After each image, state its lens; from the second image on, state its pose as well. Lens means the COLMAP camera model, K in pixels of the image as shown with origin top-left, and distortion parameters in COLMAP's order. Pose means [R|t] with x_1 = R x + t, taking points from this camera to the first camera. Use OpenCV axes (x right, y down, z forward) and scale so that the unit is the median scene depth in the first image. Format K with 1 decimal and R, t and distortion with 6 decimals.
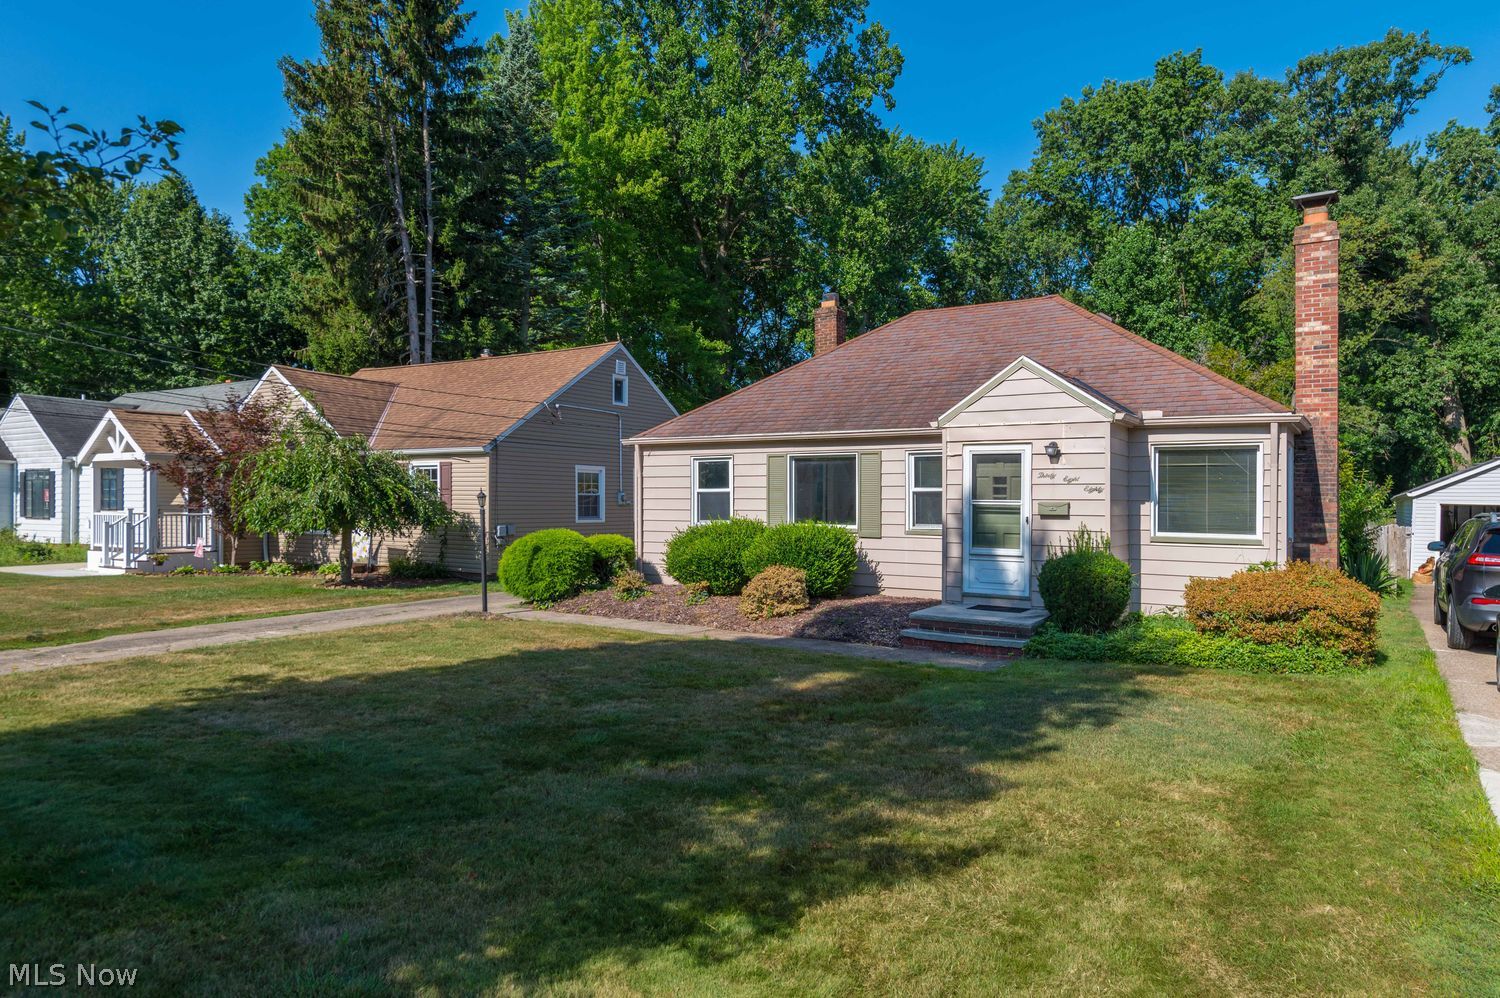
lens RADIAL K [[976.3, 0, 754.9], [0, 976.3, 491.5], [0, 0, 1]] dist [0.010699, -0.006816]
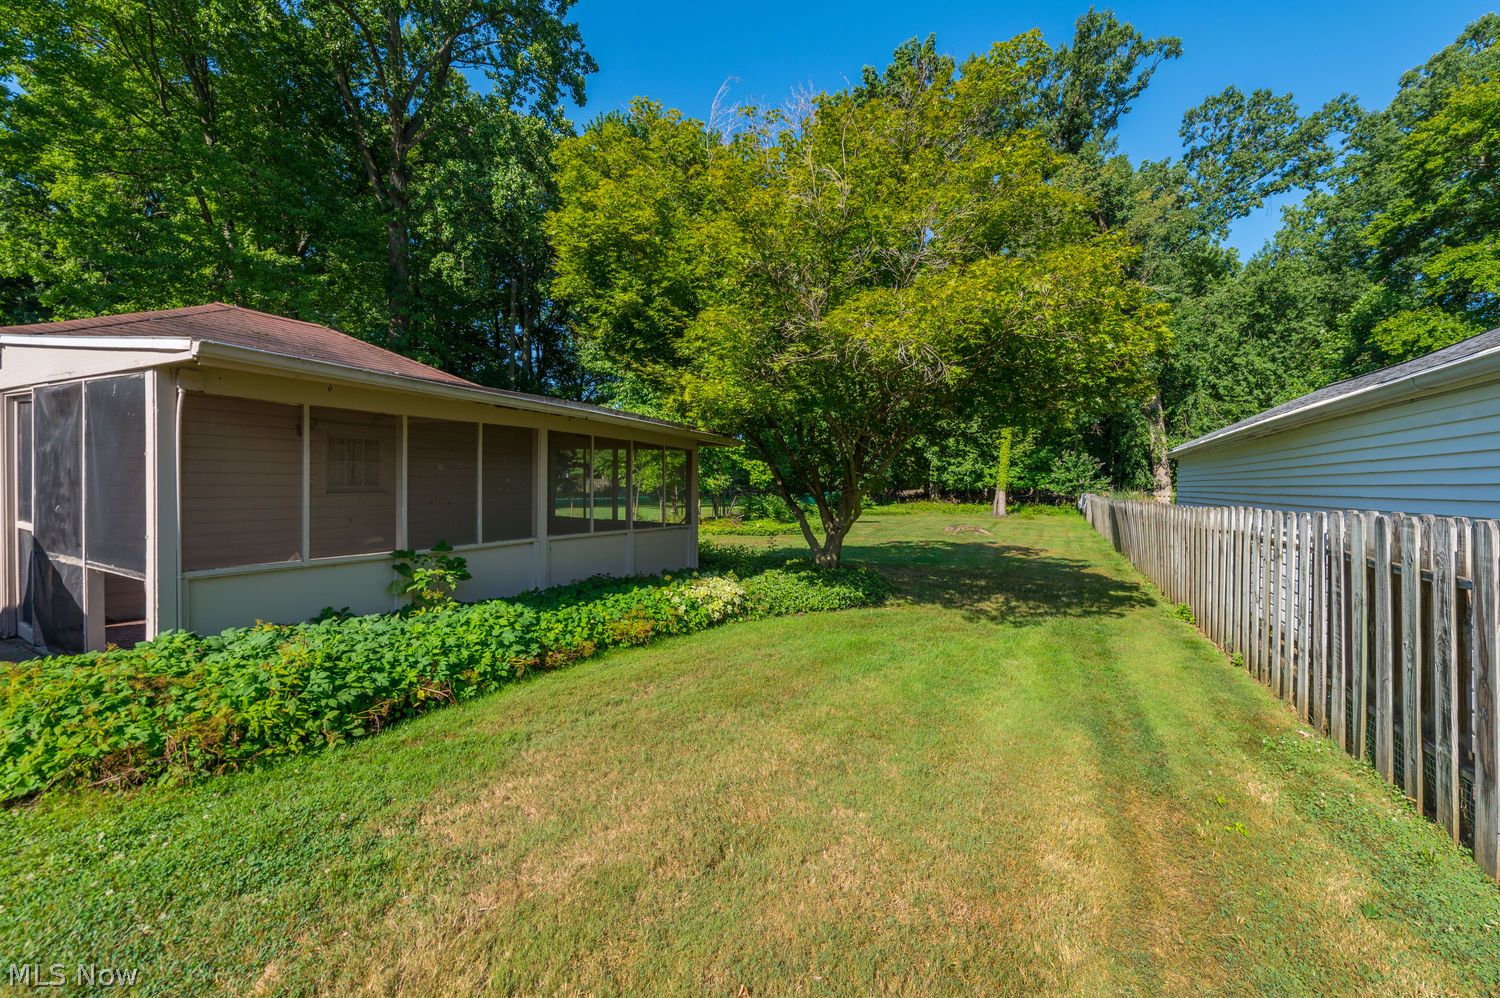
lens RADIAL K [[591.2, 0, 761.2], [0, 591.2, 495.6], [0, 0, 1]] dist [0.010231, -0.001859]
pose [[0.995837, -0.005390, 0.090995, 0.615242], [0.002348, 0.999436, 0.033498, 0.037194], [-0.091124, -0.033145, 0.995288, 1.086241]]
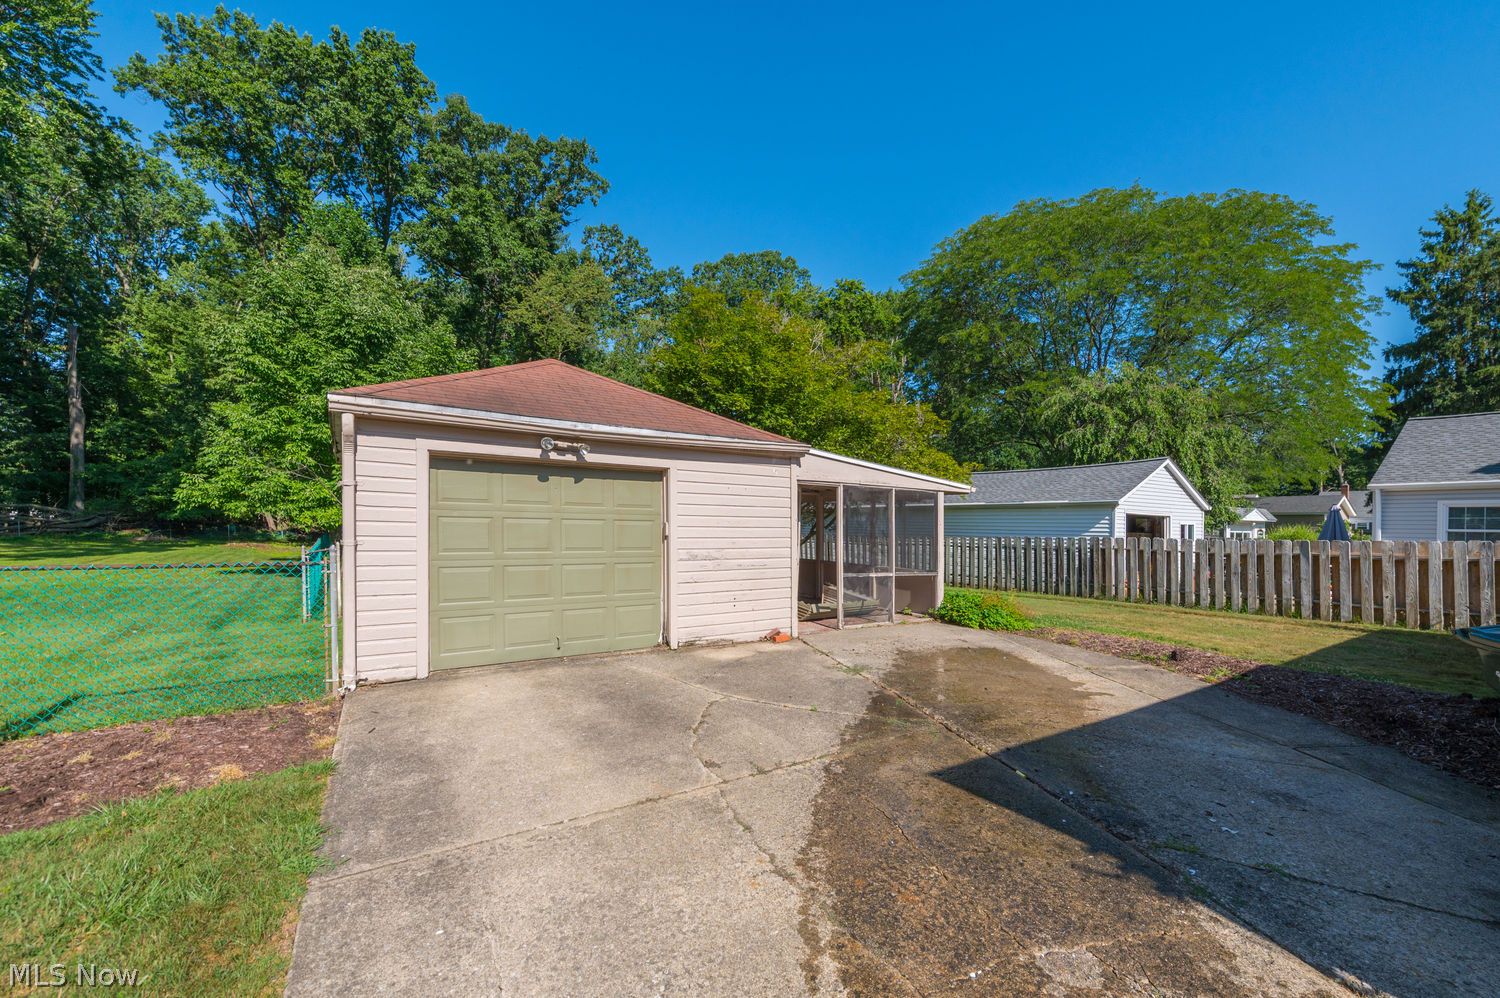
lens RADIAL K [[624.5, 0, 760.7], [0, 624.5, 522.9], [0, 0, 1]] dist [0.012473, 0.000255]
pose [[0.403187, -0.006840, 0.915092, -0.003324], [-0.022065, 0.999609, 0.017193, 0.024861], [-0.914852, -0.027124, 0.402878, 1.206456]]
